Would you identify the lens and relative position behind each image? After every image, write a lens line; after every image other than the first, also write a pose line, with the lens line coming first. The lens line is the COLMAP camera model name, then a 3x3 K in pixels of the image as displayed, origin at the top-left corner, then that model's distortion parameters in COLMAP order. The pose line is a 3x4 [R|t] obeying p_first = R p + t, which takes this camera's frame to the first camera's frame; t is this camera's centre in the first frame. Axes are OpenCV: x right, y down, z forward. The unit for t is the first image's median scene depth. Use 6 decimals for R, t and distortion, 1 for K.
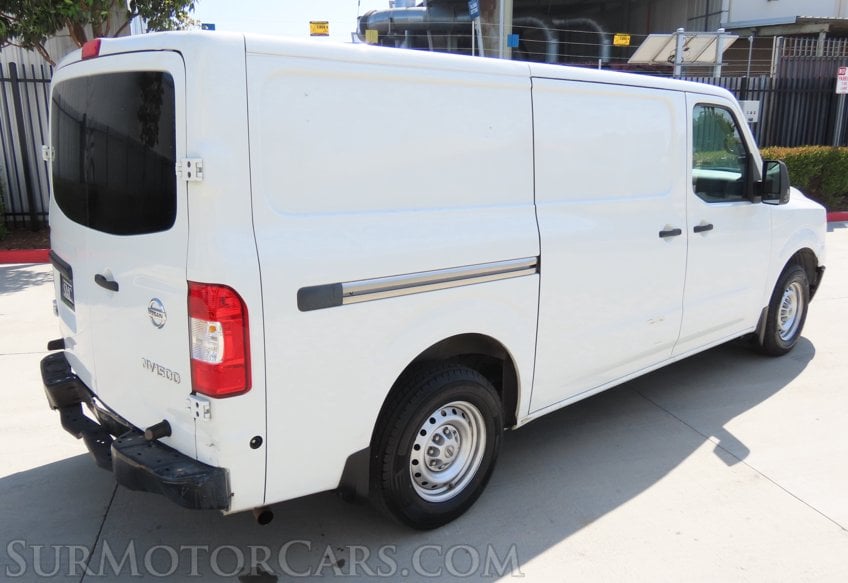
lens RADIAL K [[726.3, 0, 420.5], [0, 726.3, 293.0], [0, 0, 1]] dist [0.030106, -0.015870]
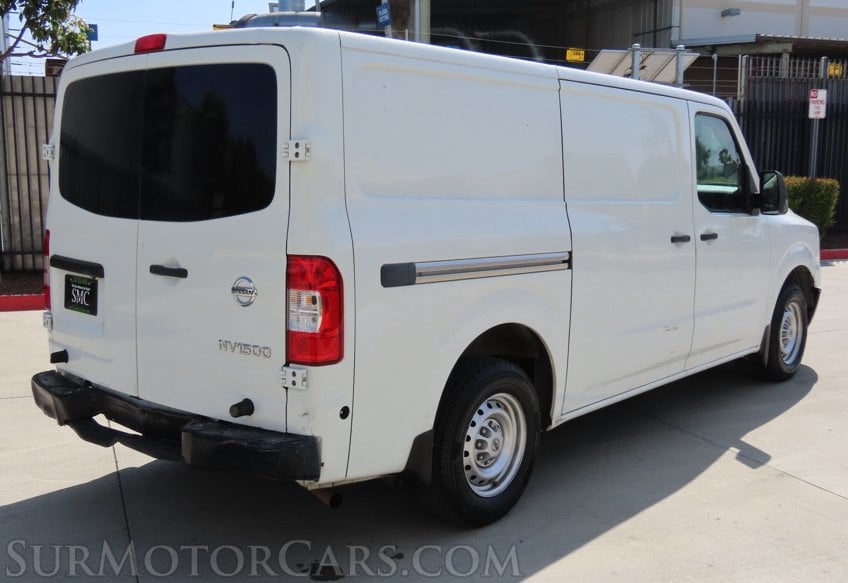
lens RADIAL K [[968.0, 0, 427.1], [0, 968.0, 291.1], [0, 0, 1]] dist [0.036194, 0.000000]
pose [[0.989829, -0.014732, 0.141501, -0.210911], [0.028175, 0.995223, -0.093478, 0.115203], [-0.139448, 0.096514, 0.985515, -0.277164]]
